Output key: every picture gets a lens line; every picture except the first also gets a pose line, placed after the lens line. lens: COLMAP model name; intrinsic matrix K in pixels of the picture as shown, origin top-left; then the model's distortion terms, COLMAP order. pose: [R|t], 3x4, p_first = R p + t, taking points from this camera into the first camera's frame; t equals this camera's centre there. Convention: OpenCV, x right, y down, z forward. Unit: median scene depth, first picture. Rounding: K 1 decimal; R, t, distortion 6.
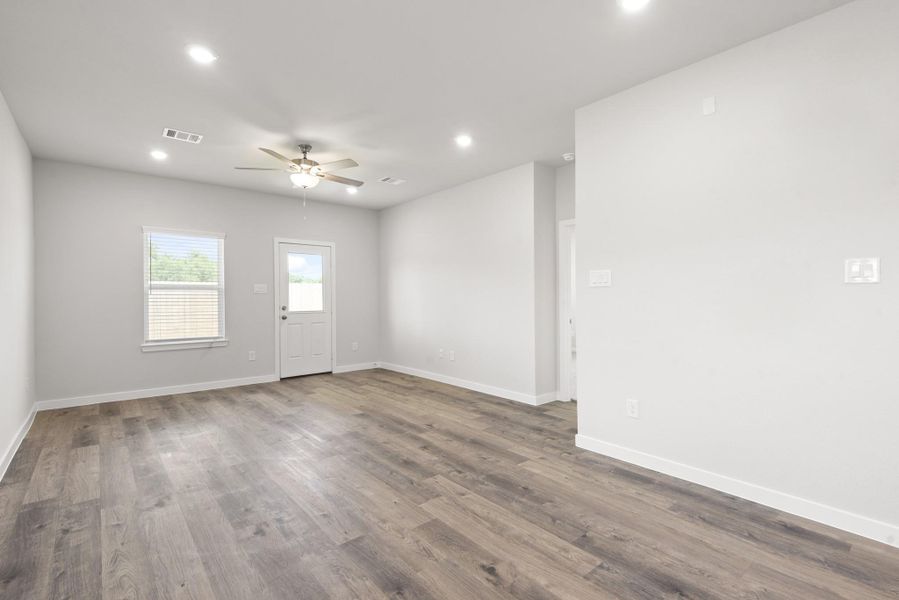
lens RADIAL K [[411.9, 0, 448.2], [0, 411.9, 300.0], [0, 0, 1]] dist [0.018270, 0.001110]
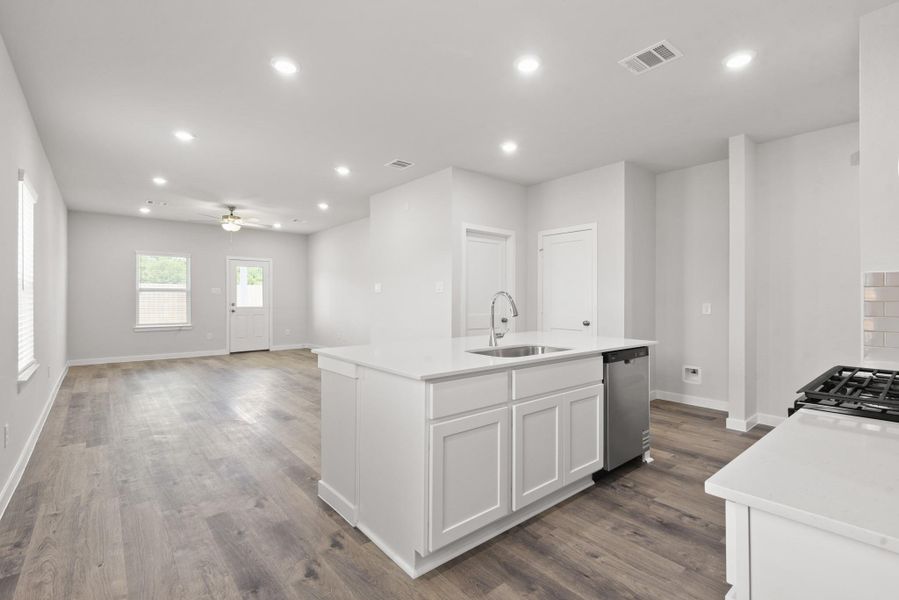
lens RADIAL K [[411.9, 0, 450.1], [0, 411.9, 299.1], [0, 0, 1]] dist [0.018270, 0.001110]
pose [[0.999959, 0.007478, -0.005035, 0.477473], [-0.007498, 0.999964, -0.003957, 0.001171], [0.005005, 0.003995, 0.999979, -0.583454]]
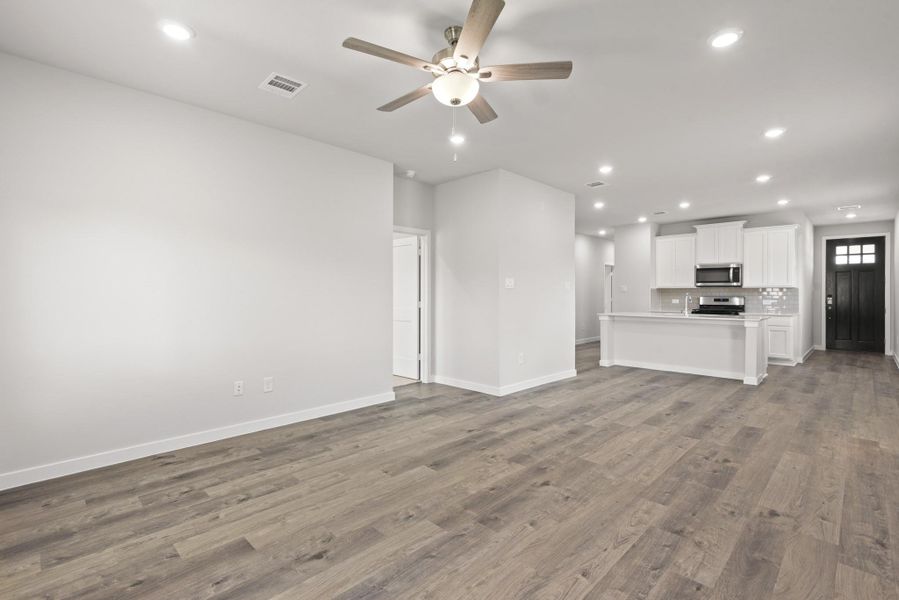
lens RADIAL K [[411.9, 0, 431.2], [0, 411.9, 298.4], [0, 0, 1]] dist [0.018270, 0.001110]
pose [[-0.061955, -0.009589, 0.998033, -0.974079], [0.003695, 0.999945, 0.009837, -0.015091], [-0.998072, 0.004298, -0.061916, 1.121820]]
